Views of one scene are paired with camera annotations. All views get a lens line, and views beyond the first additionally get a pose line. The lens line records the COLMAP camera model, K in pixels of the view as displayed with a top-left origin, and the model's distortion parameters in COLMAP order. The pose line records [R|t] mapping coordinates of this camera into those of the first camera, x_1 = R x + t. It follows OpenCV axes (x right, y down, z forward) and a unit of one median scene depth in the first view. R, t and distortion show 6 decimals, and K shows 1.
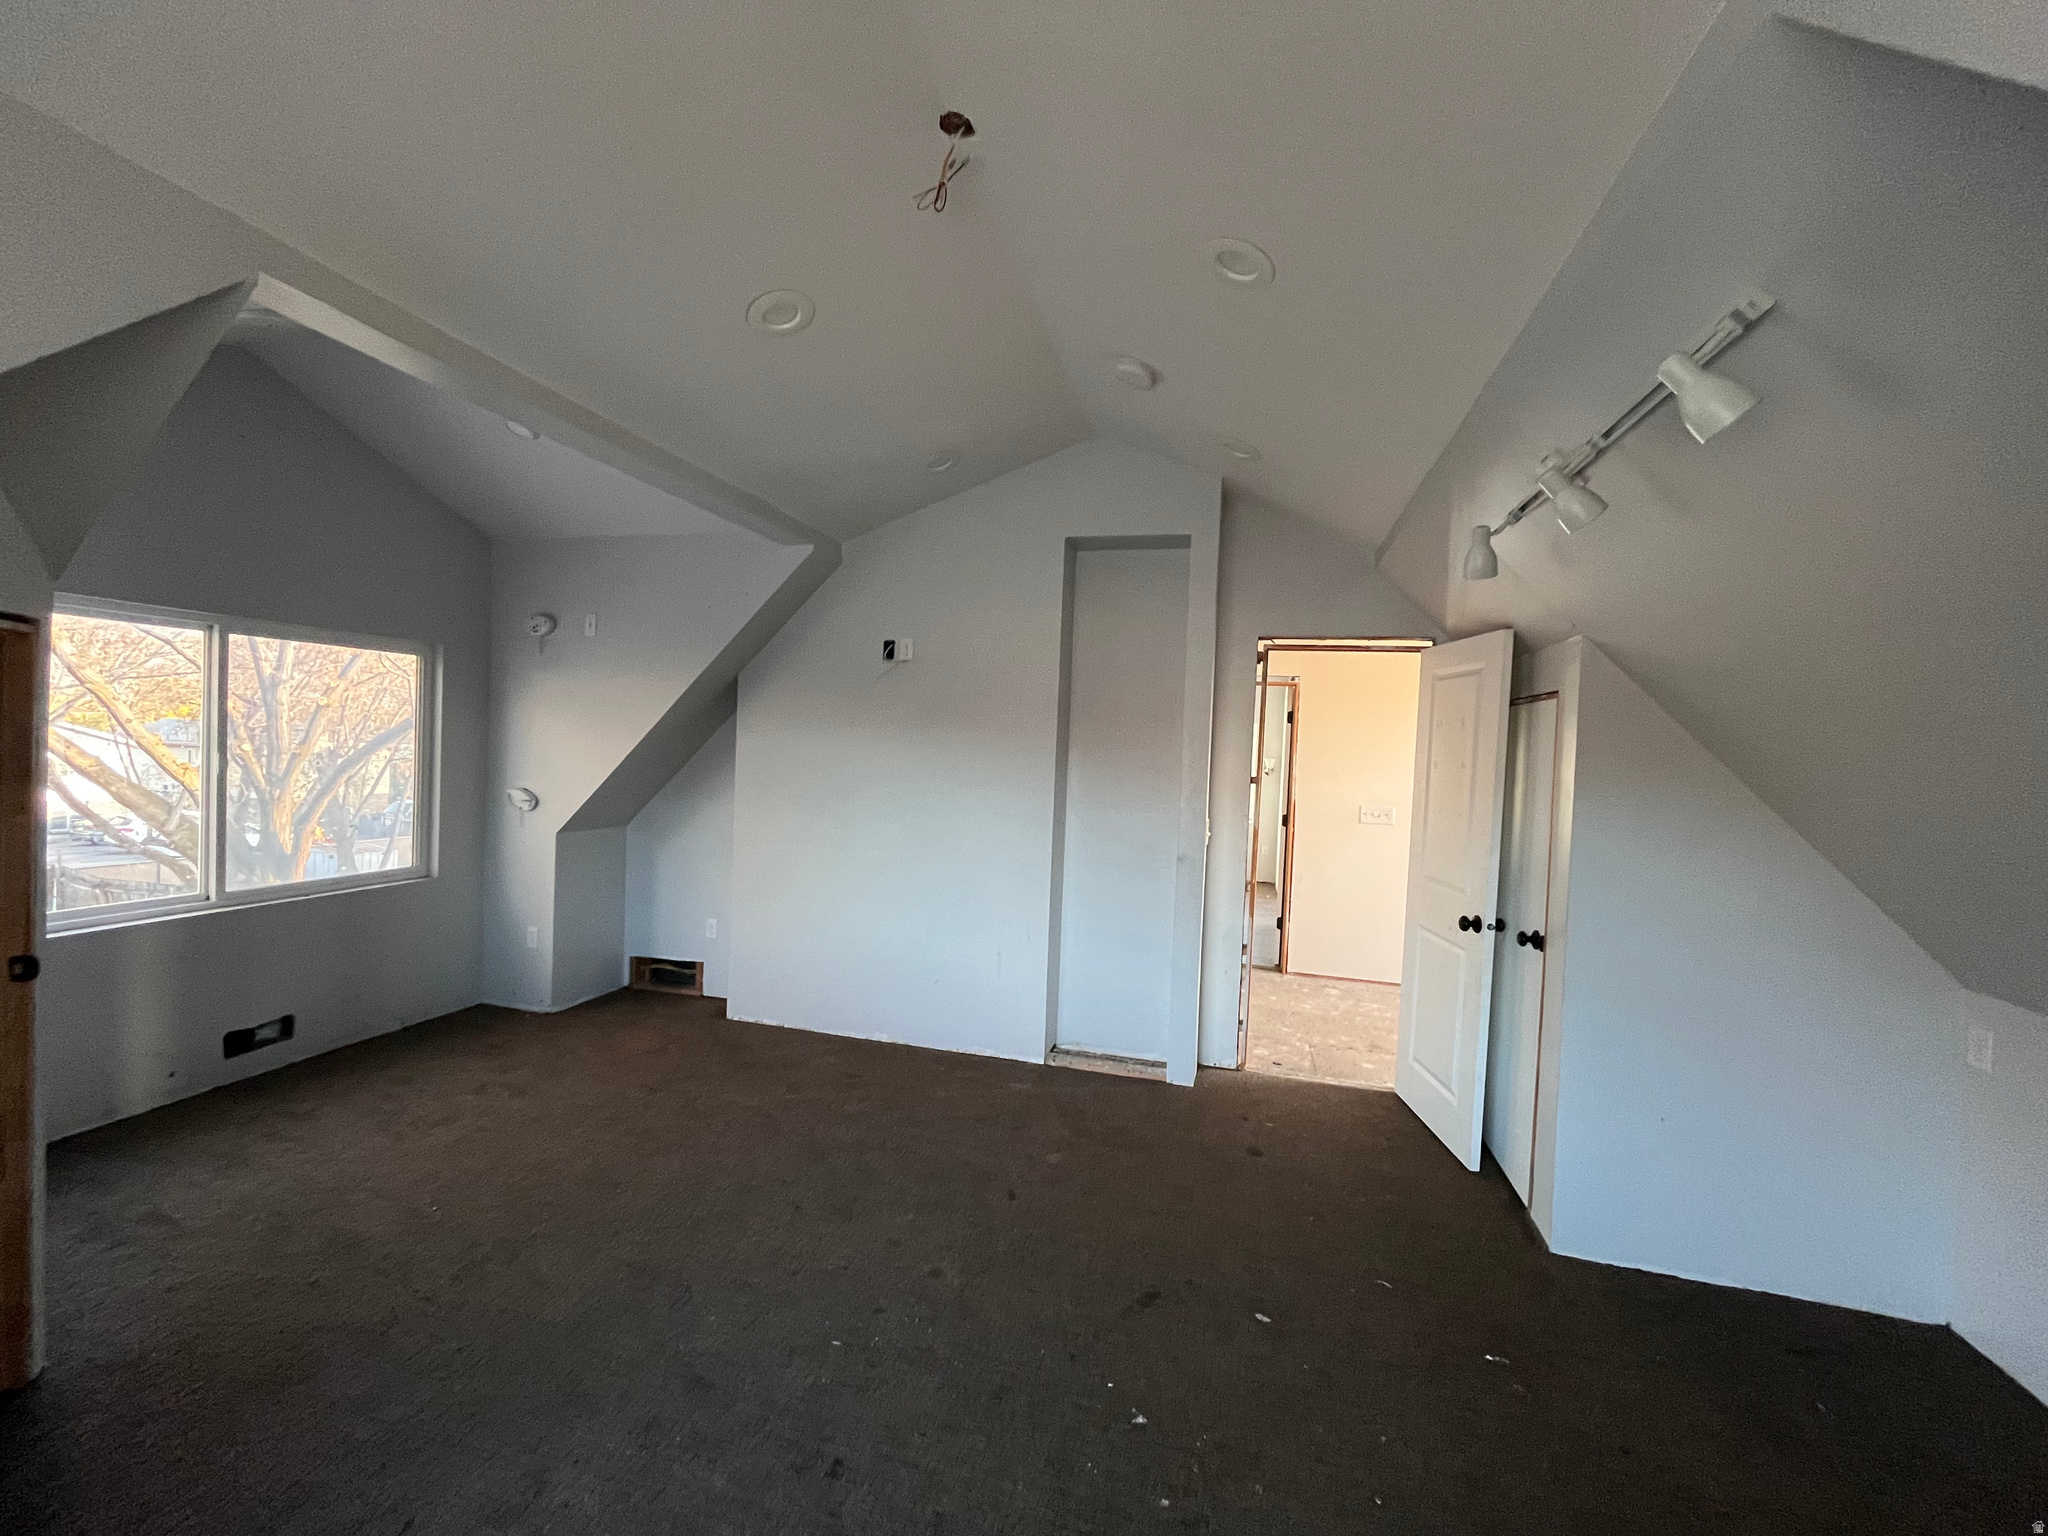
lens RADIAL K [[822.3, 0, 1021.6], [0, 822.3, 762.2], [0, 0, 1]] dist [-0.025459, -0.001158]
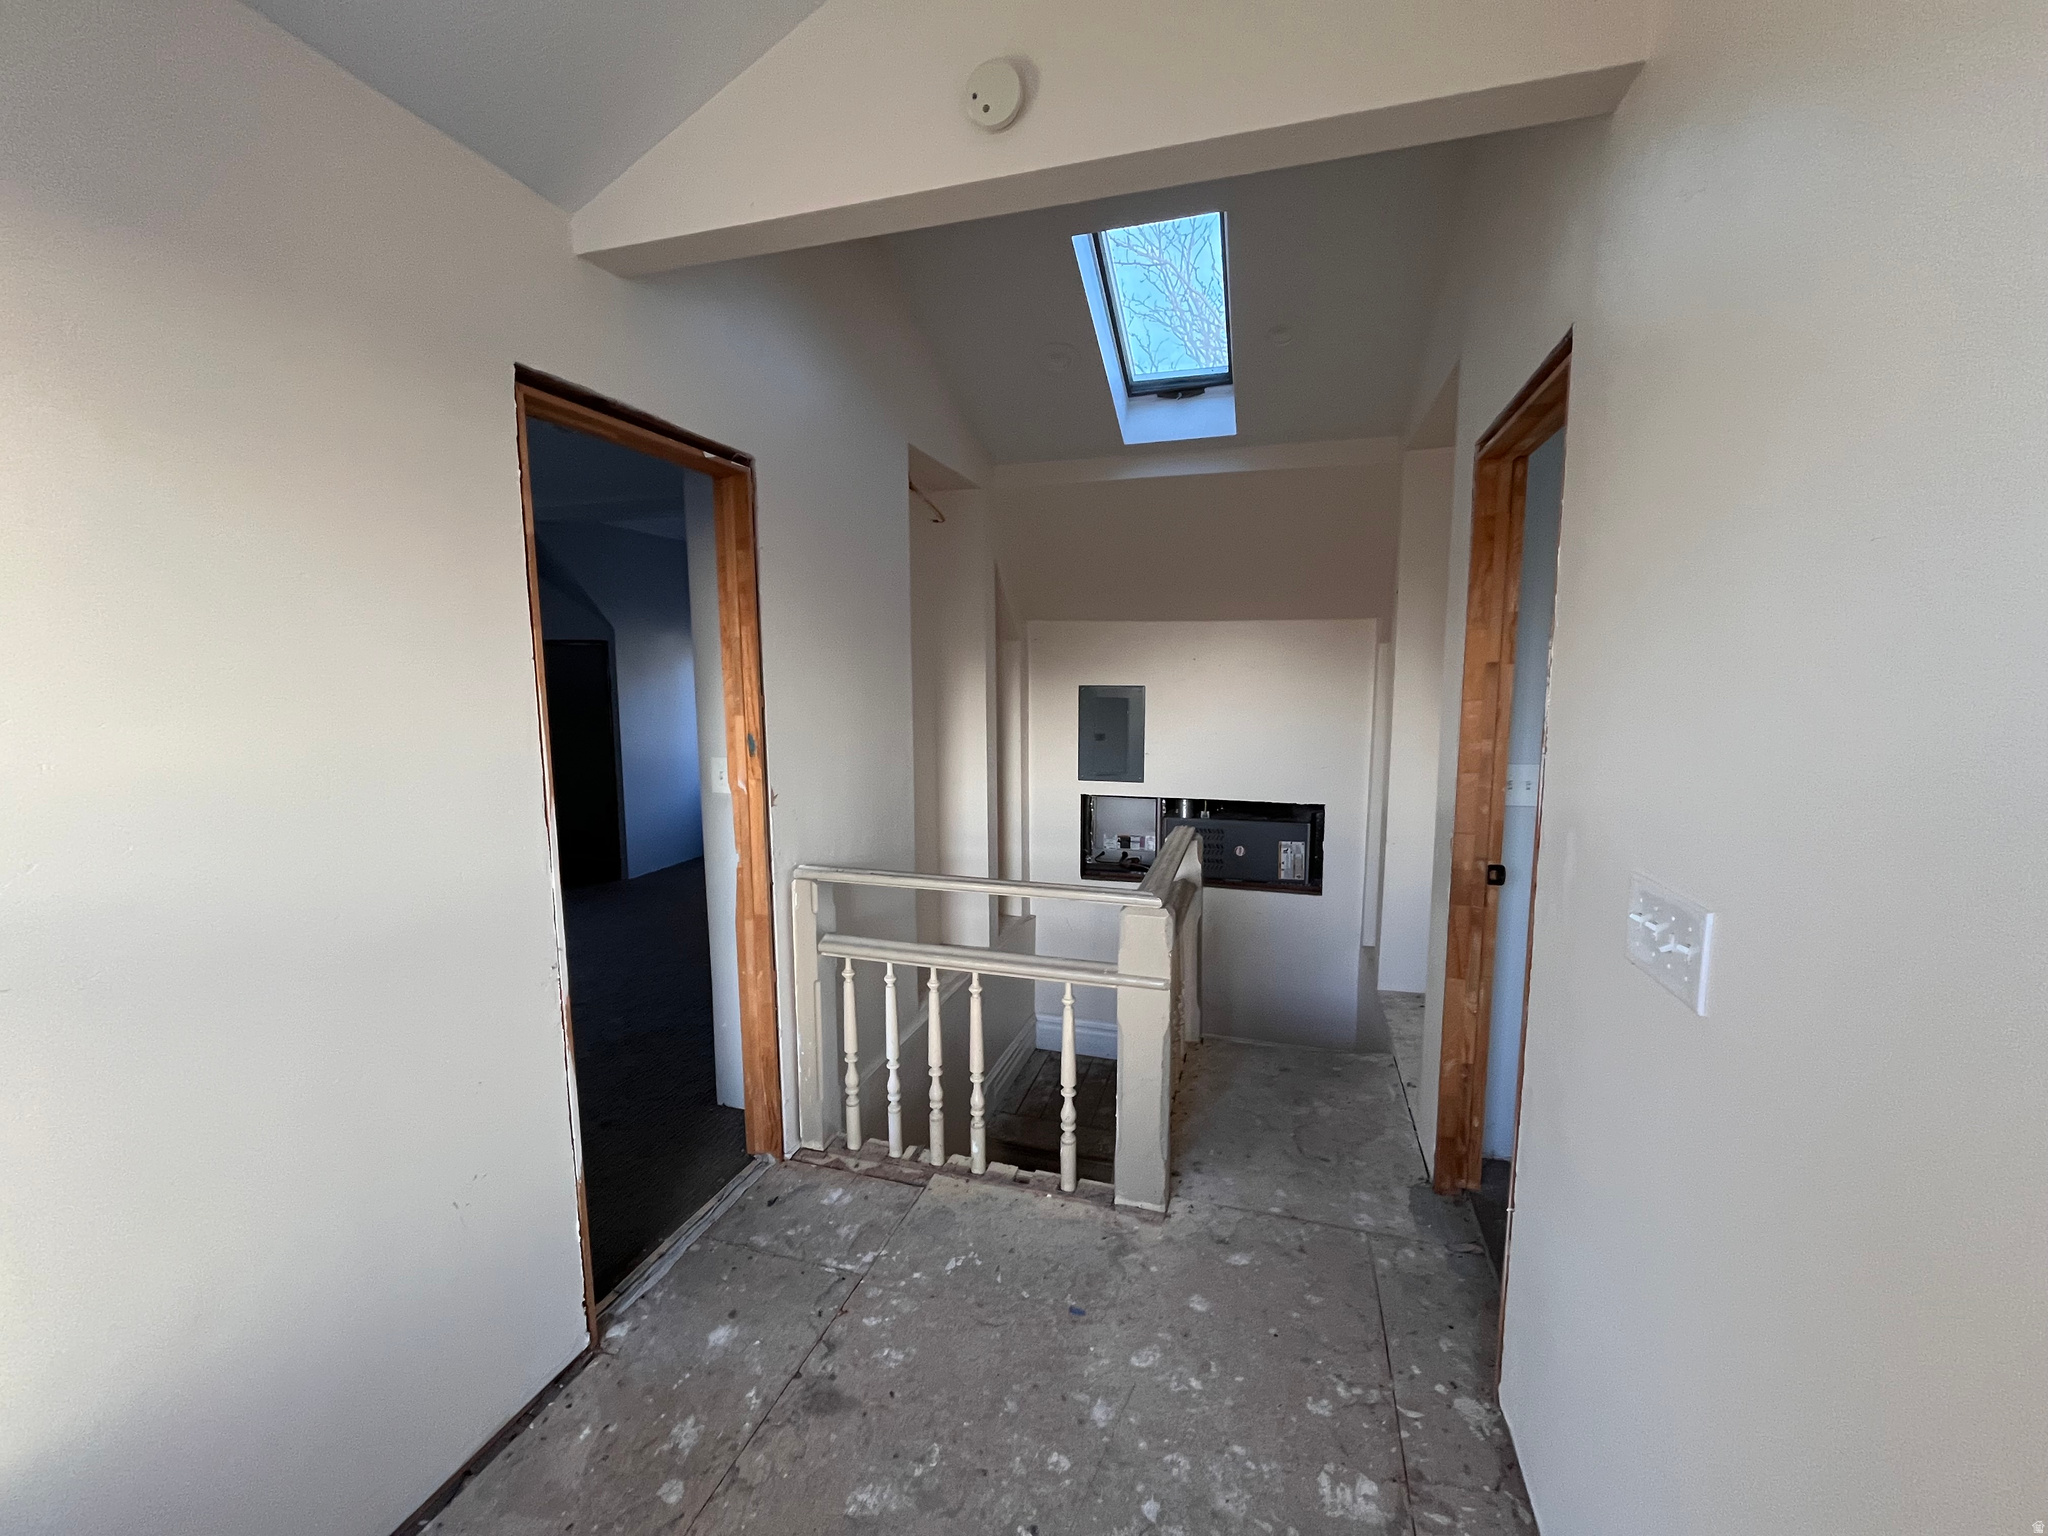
lens RADIAL K [[822.3, 0, 1023.4], [0, 822.3, 774.1], [0, 0, 1]] dist [-0.025459, -0.001158]
pose [[-0.034880, 0.076334, -0.996472, 0.151541], [-0.033681, 0.996423, 0.077509, 0.004644], [0.998824, 0.036266, -0.032184, 0.211486]]
